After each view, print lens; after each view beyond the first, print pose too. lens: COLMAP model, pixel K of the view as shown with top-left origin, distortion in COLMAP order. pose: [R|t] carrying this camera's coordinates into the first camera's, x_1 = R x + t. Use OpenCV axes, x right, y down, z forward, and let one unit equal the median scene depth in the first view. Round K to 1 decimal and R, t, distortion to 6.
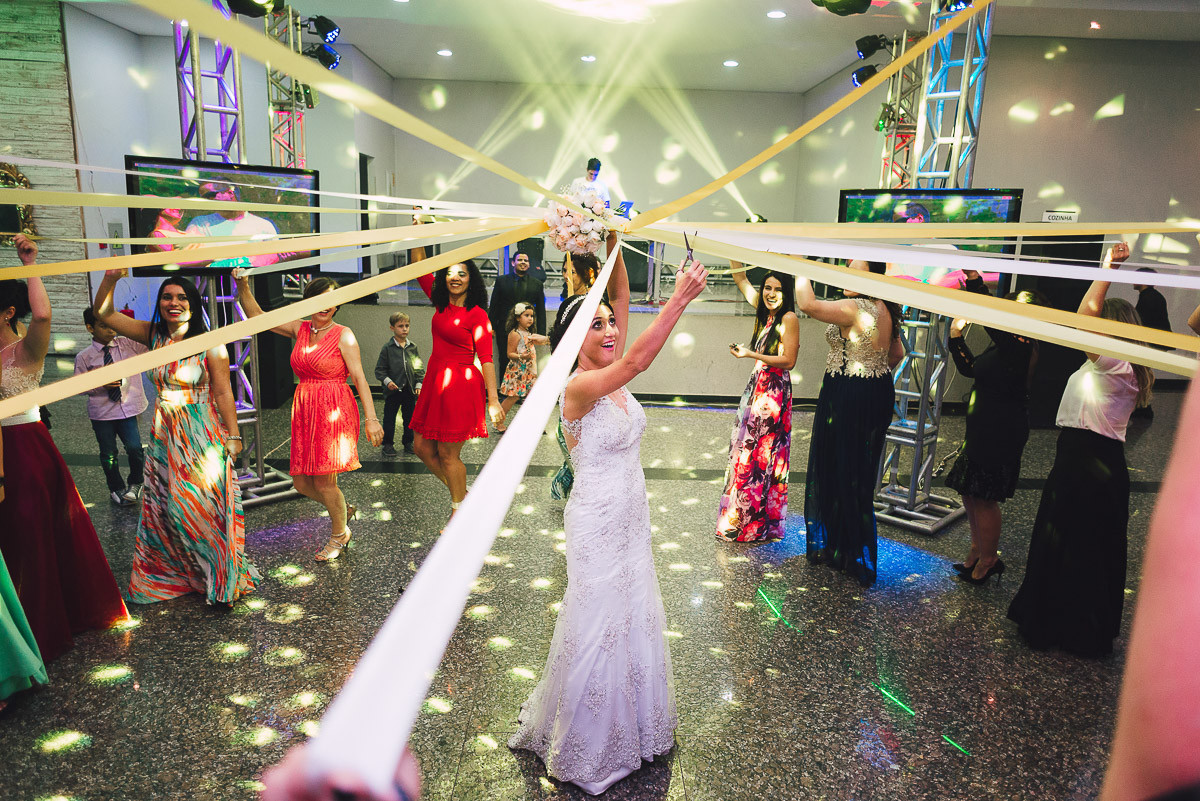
lens RADIAL K [[810.5, 0, 609.8], [0, 810.5, 397.4], [0, 0, 1]] dist [0.027451, -0.021908]
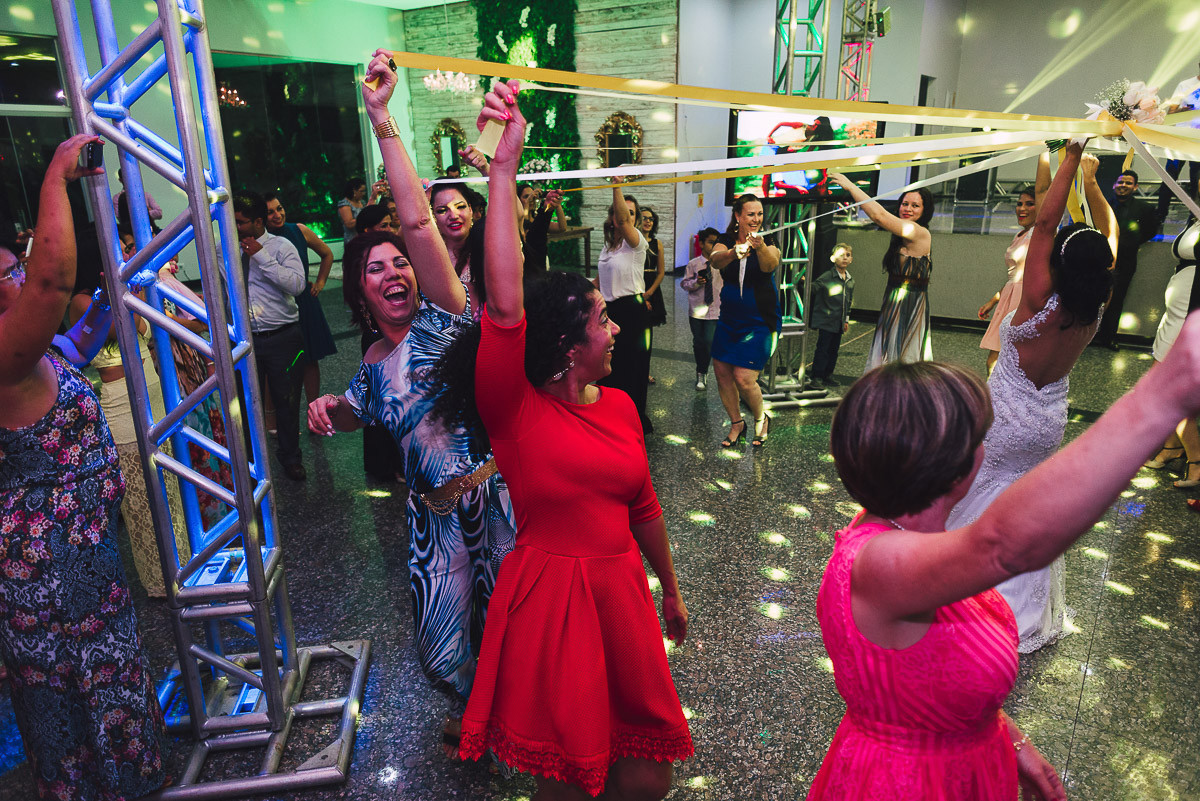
lens RADIAL K [[810.5, 0, 588.2], [0, 810.5, 400.5], [0, 0, 1]] dist [0.027451, -0.021908]
pose [[0.796792, 0.134395, -0.589118, 0.006785], [-0.081654, 0.989957, 0.115399, 0.014332], [0.598711, -0.043845, 0.799764, -0.090853]]
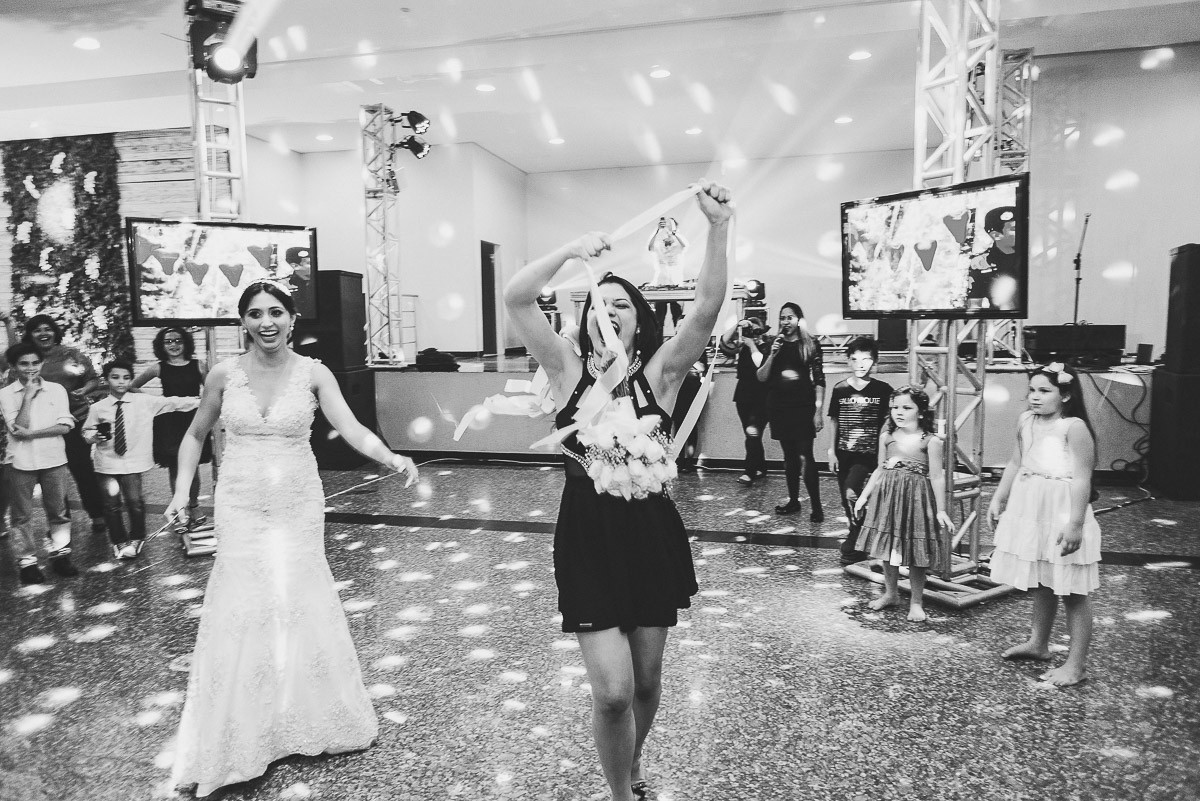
lens RADIAL K [[810.5, 0, 596.9], [0, 810.5, 394.4], [0, 0, 1]] dist [0.027451, -0.021908]
pose [[0.966147, -0.022216, -0.257035, 0.237984], [-0.008261, 0.993111, -0.116888, 0.050329], [0.257861, 0.115055, 0.959307, 0.104510]]
